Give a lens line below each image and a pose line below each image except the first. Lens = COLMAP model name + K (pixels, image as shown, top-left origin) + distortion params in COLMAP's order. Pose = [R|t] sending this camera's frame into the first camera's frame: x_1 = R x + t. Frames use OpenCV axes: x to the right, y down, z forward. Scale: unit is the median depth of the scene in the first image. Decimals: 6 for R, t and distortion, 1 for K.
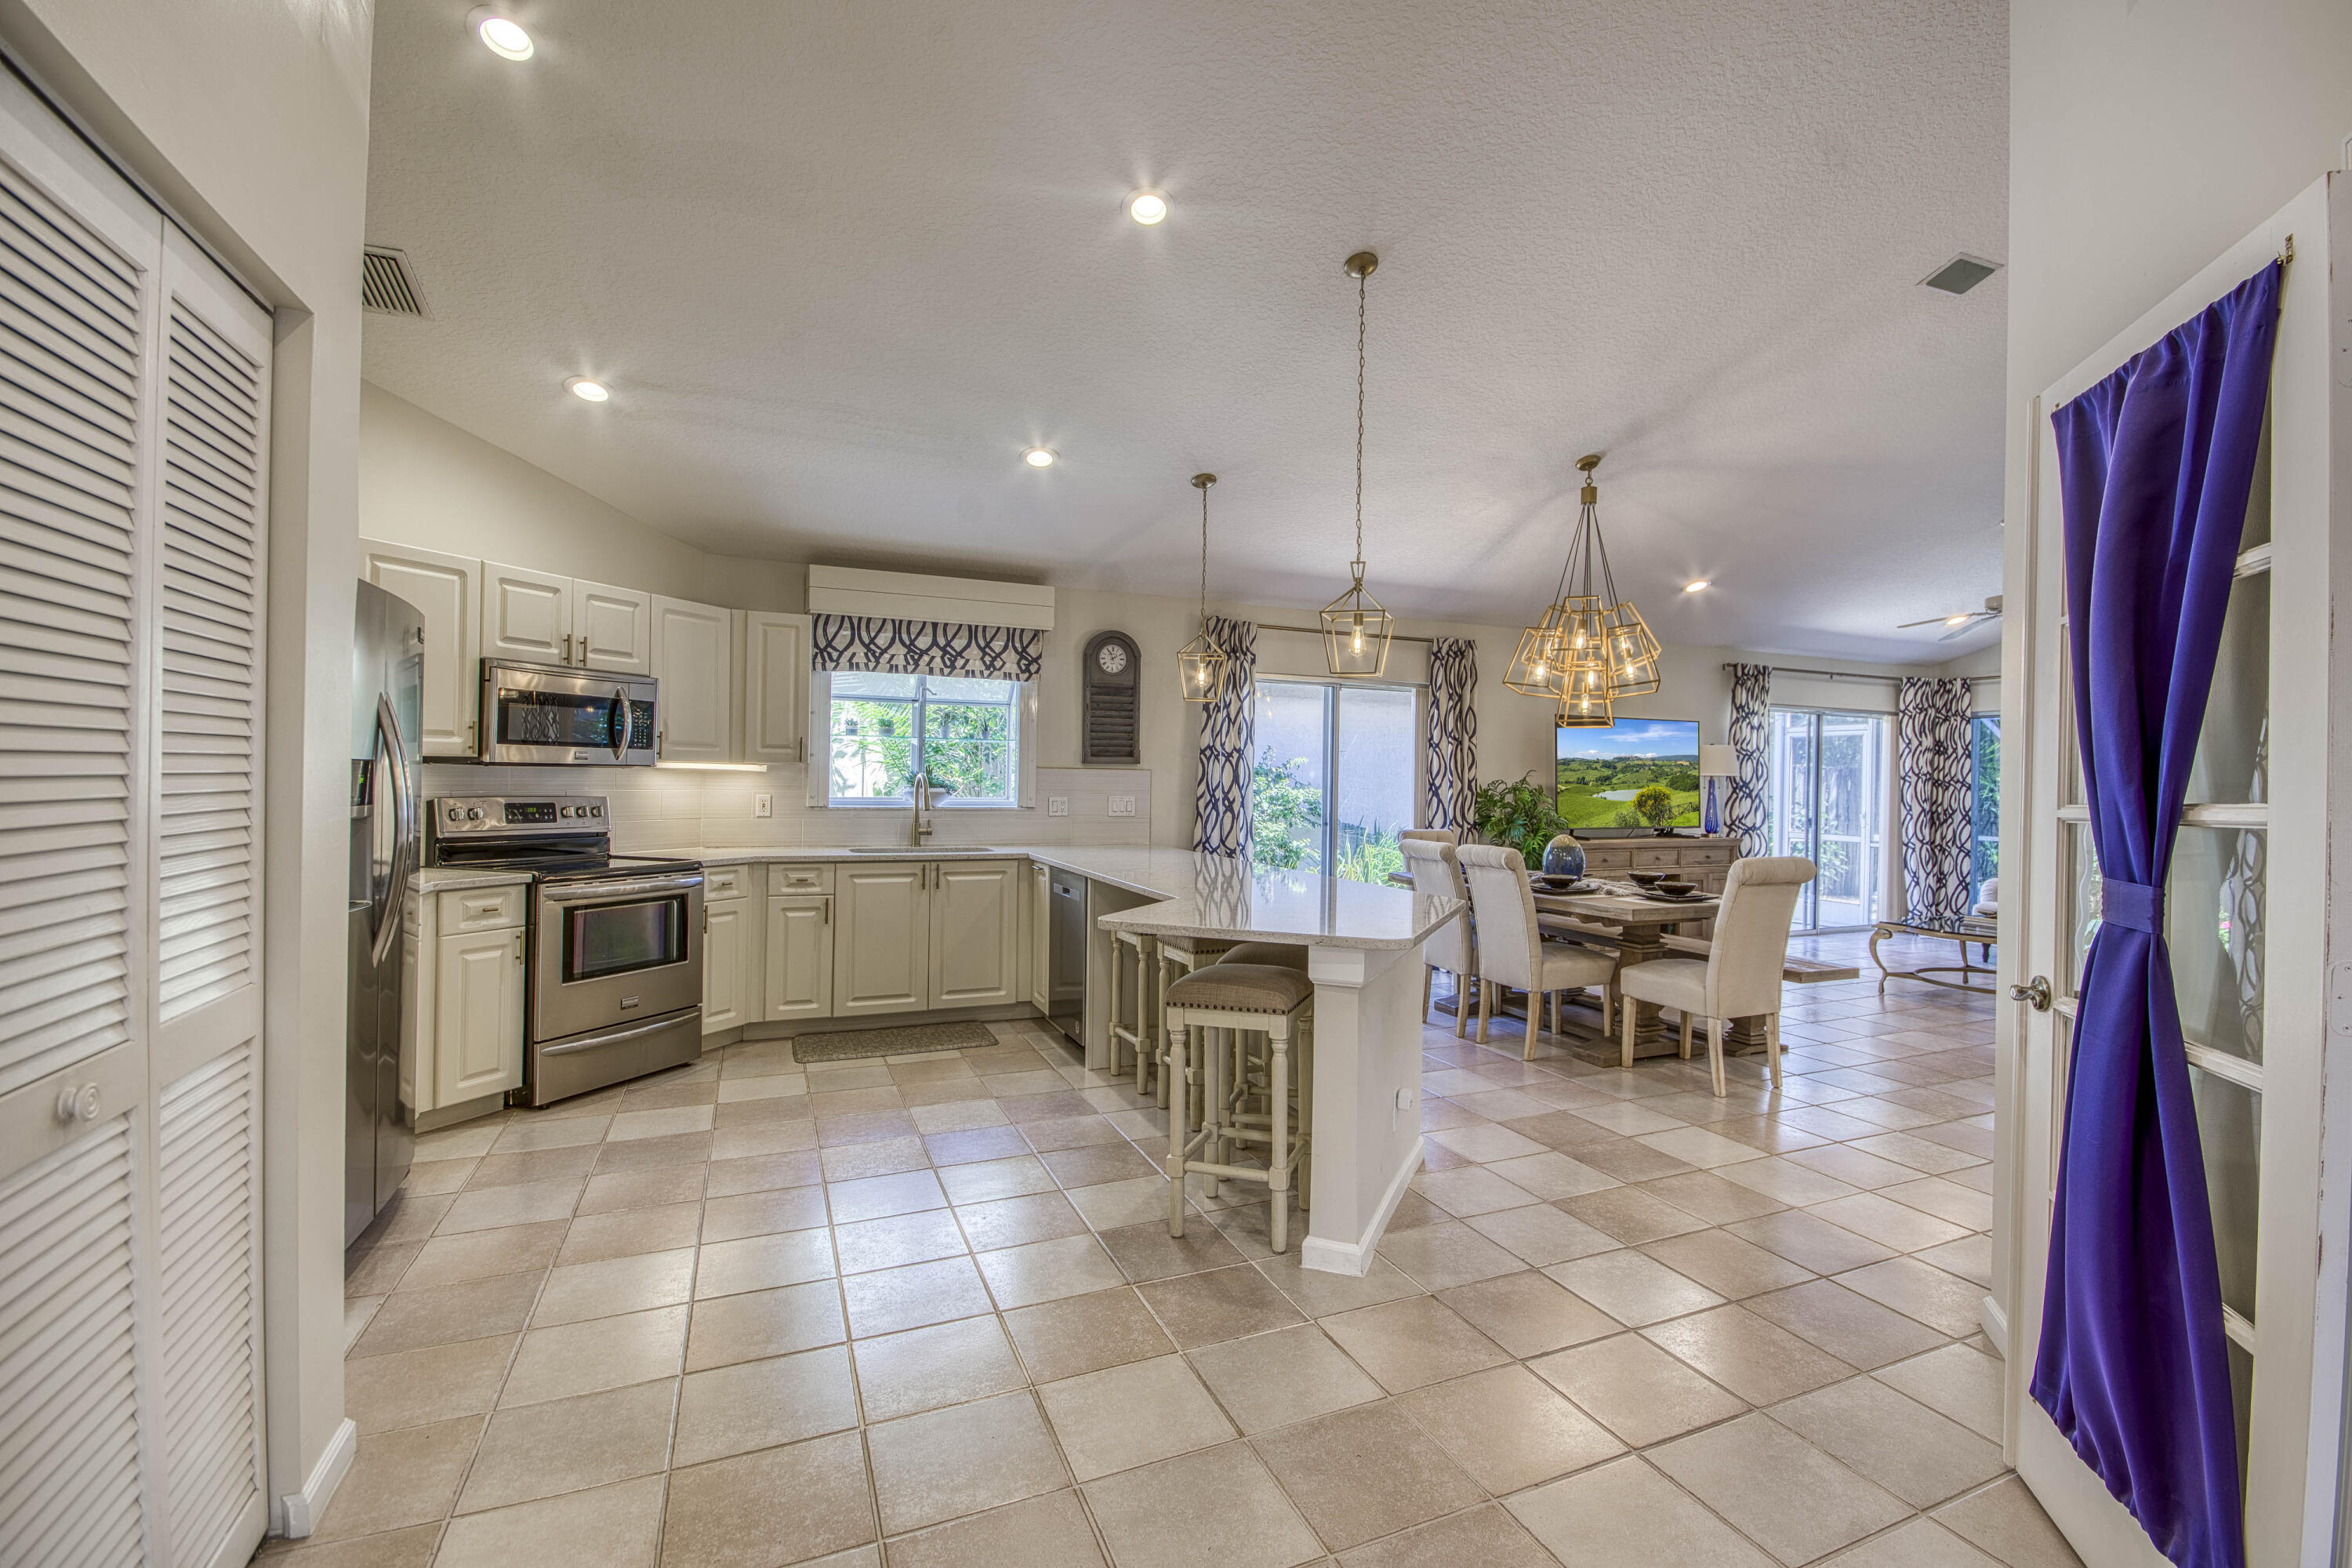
lens RADIAL K [[1046.0, 0, 1239.0], [0, 1046.0, 777.7], [0, 0, 1]] dist [0.000595, -0.000482]
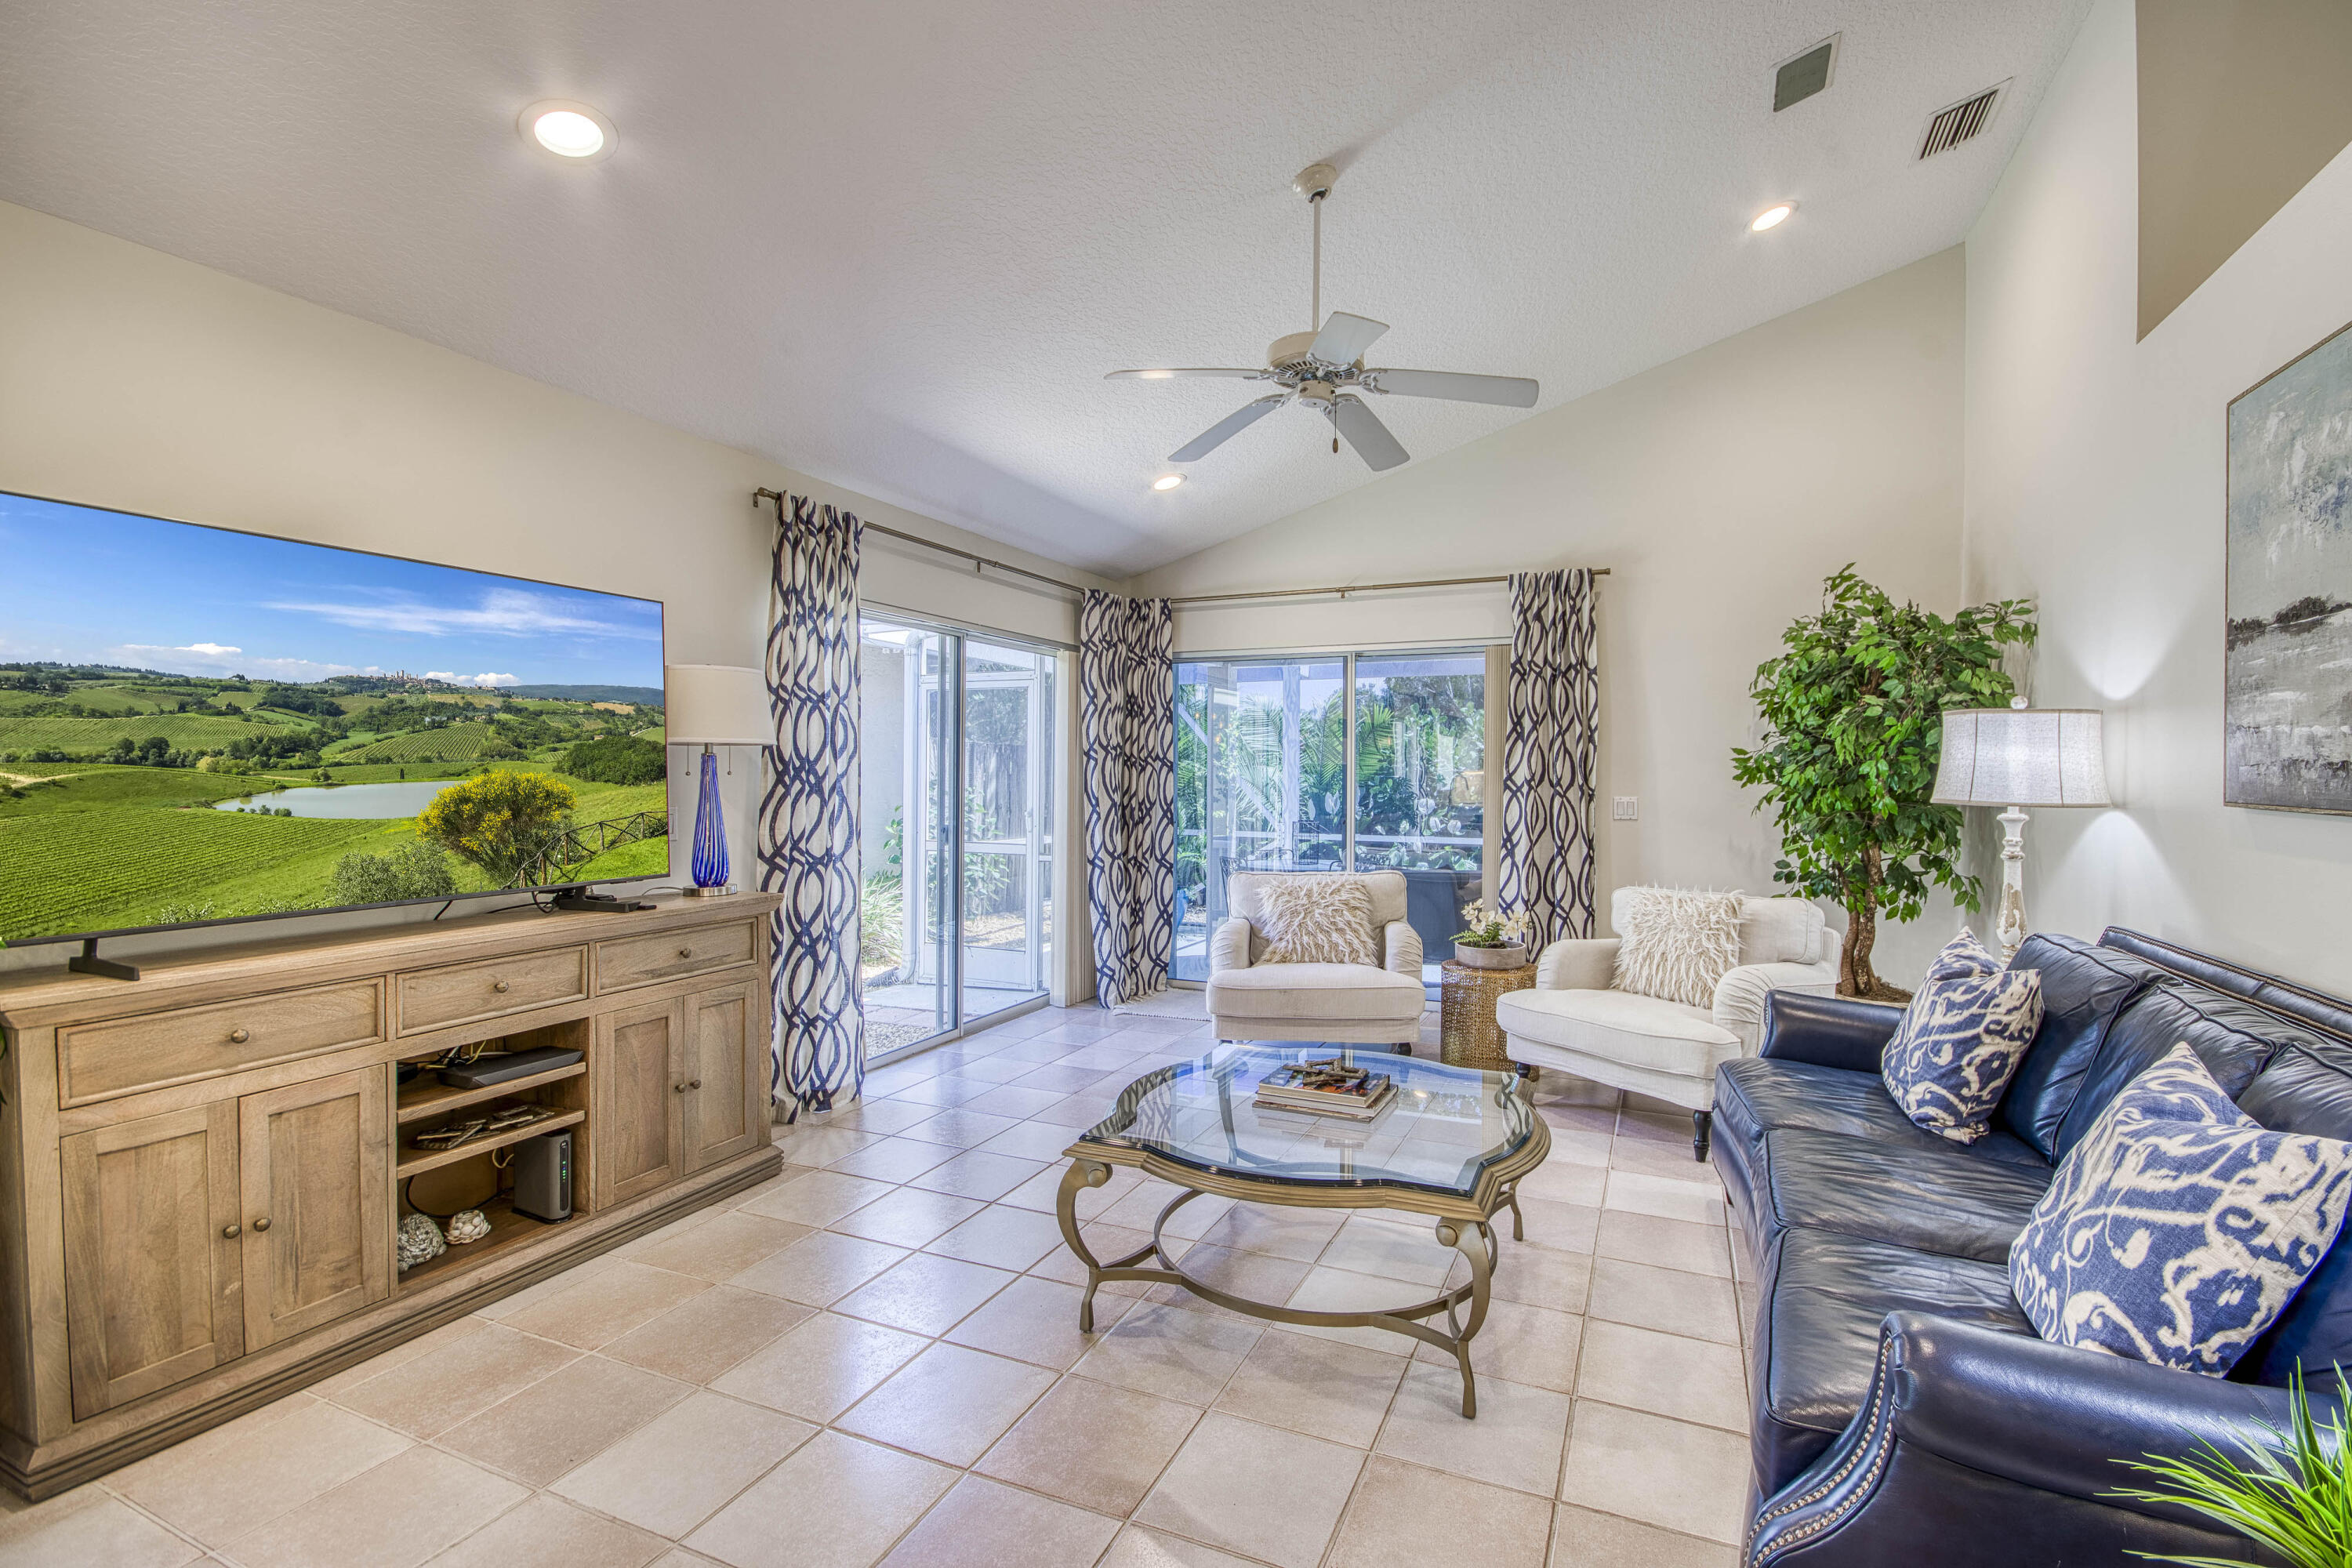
lens RADIAL K [[1044.4, 0, 1228.3], [0, 1044.4, 779.6], [0, 0, 1]] dist [-0.011545, -0.005066]
pose [[0.743076, -0.016383, 0.669006, 0.441632], [0.005168, 0.999811, 0.018743, 0.007292], [-0.669187, -0.010470, 0.743021, 0.753086]]
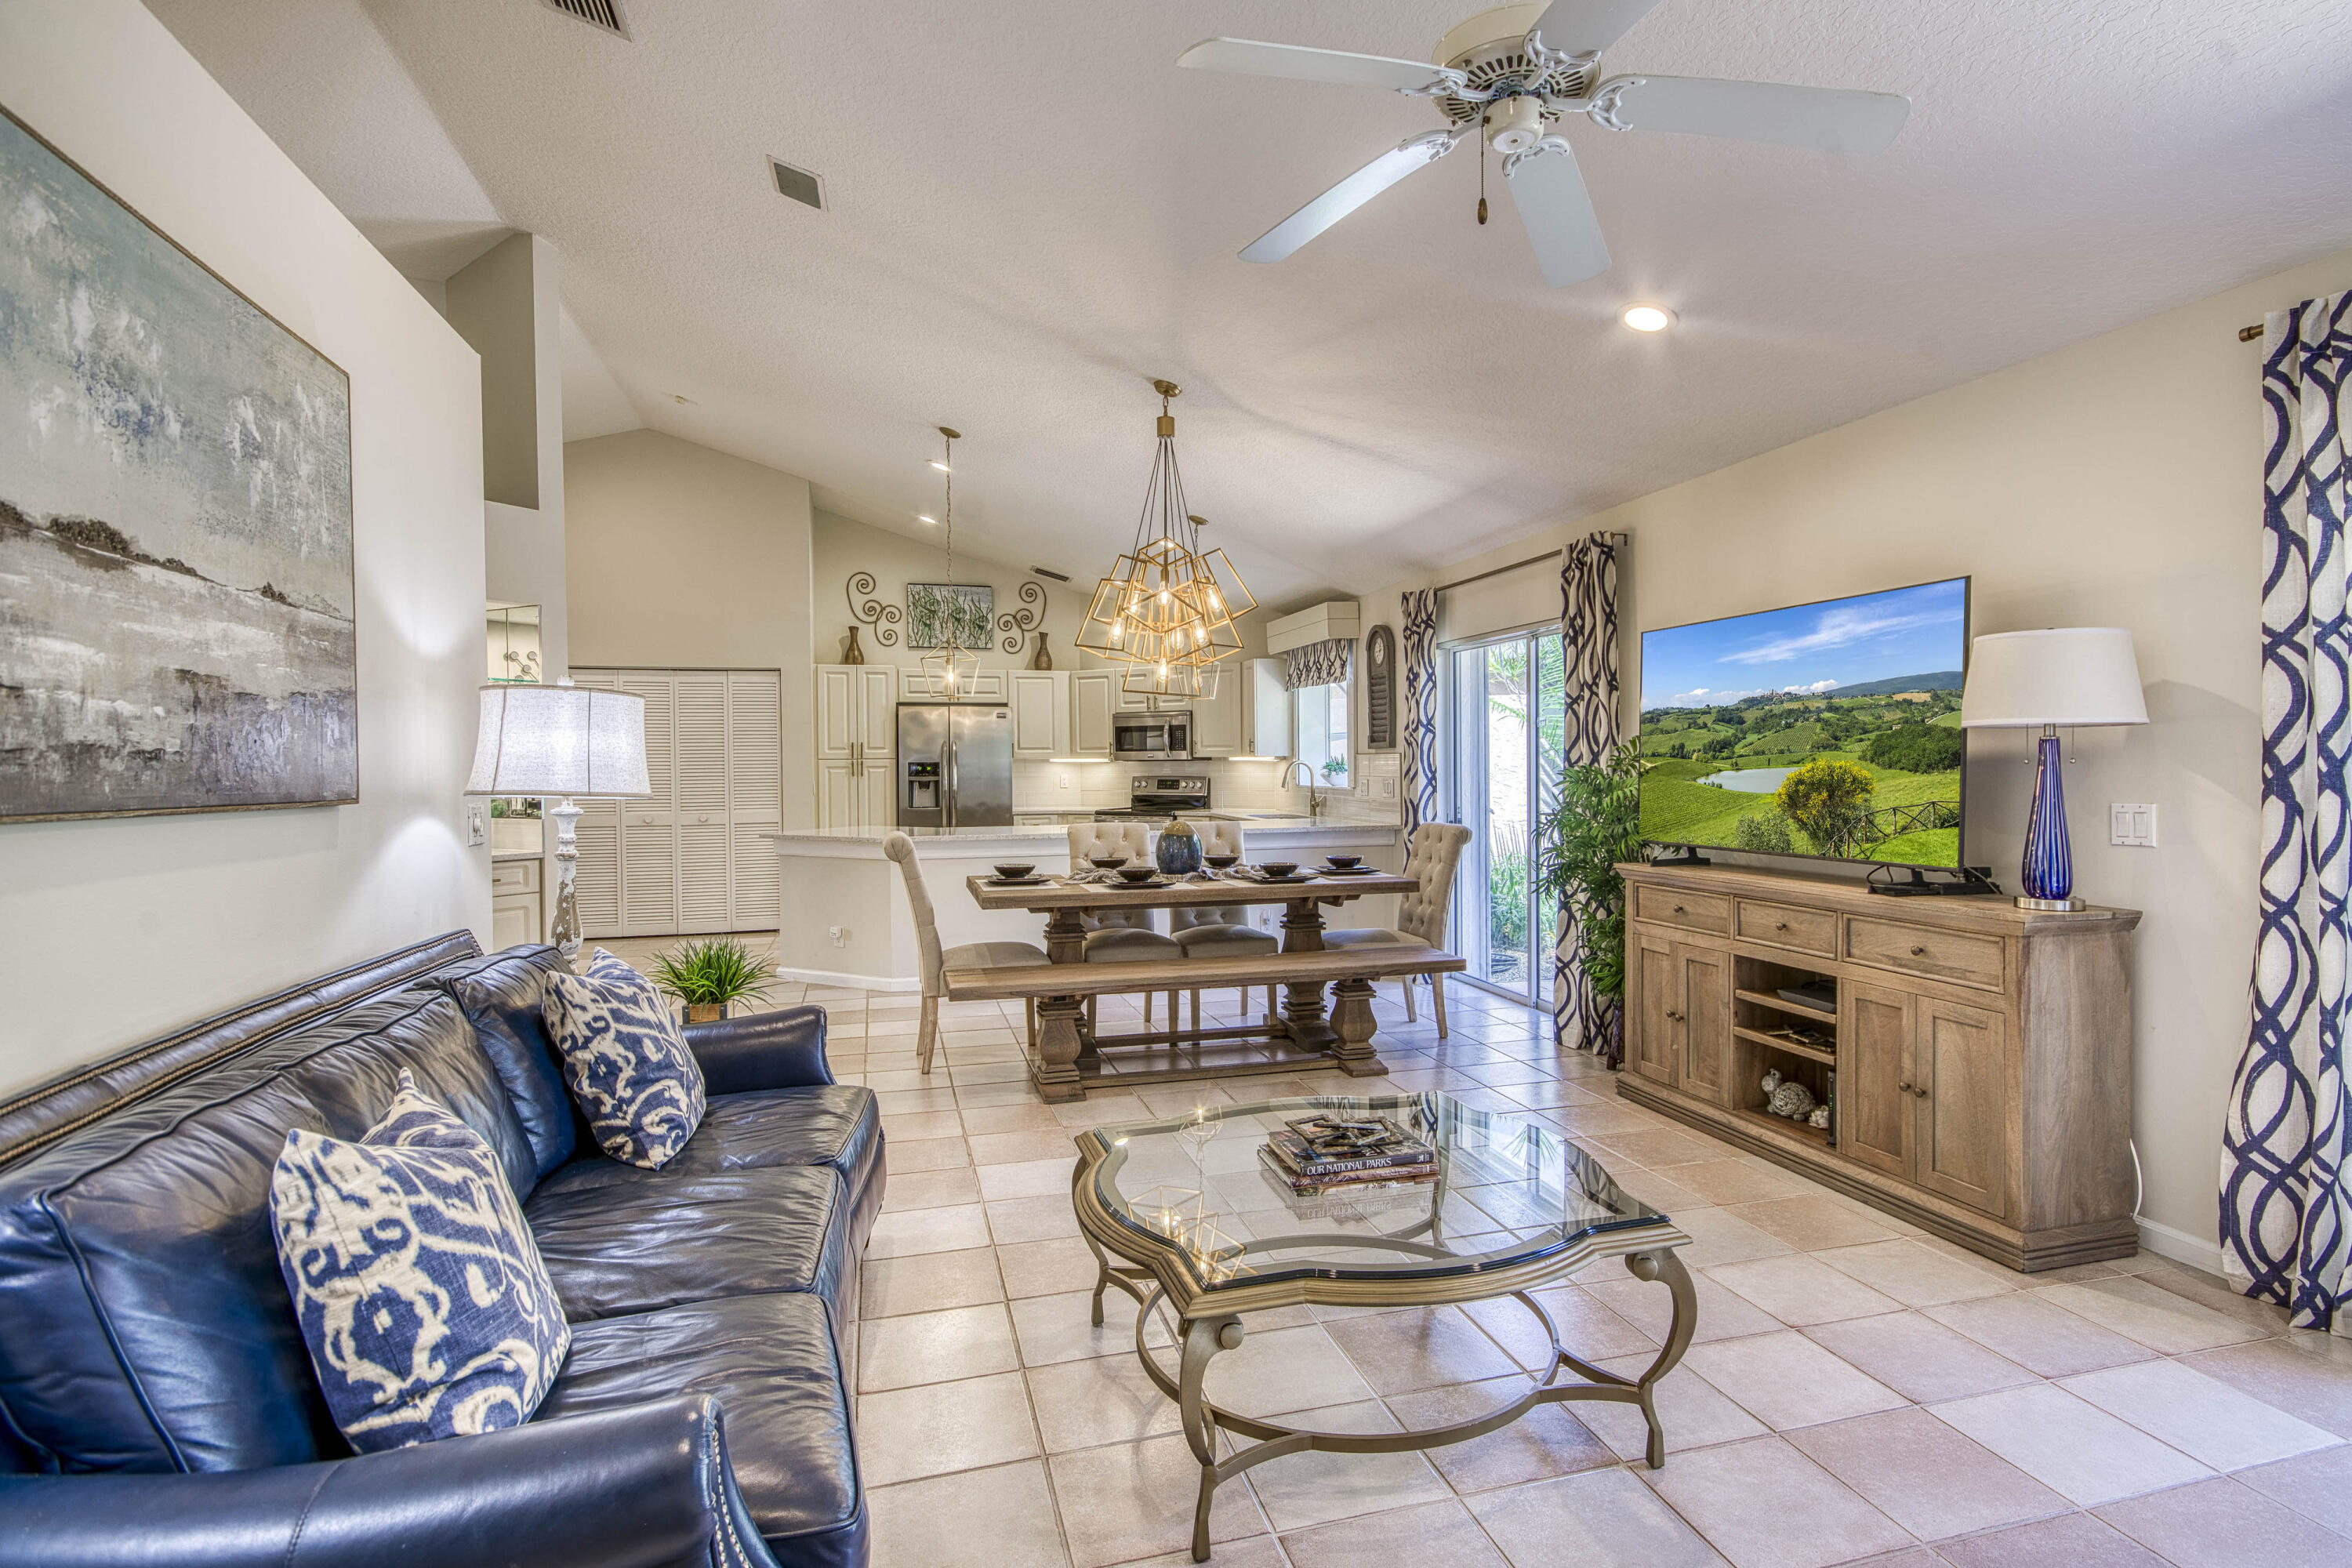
lens RADIAL K [[1201.5, 0, 1242.3], [0, 1201.5, 782.5], [0, 0, 1]] dist [0.001140, -0.000112]
pose [[-0.137684, 0.003074, -0.990471, 1.165871], [0.006685, 0.999975, 0.002174, 0.018779], [0.990454, -0.006322, -0.137701, 1.069189]]
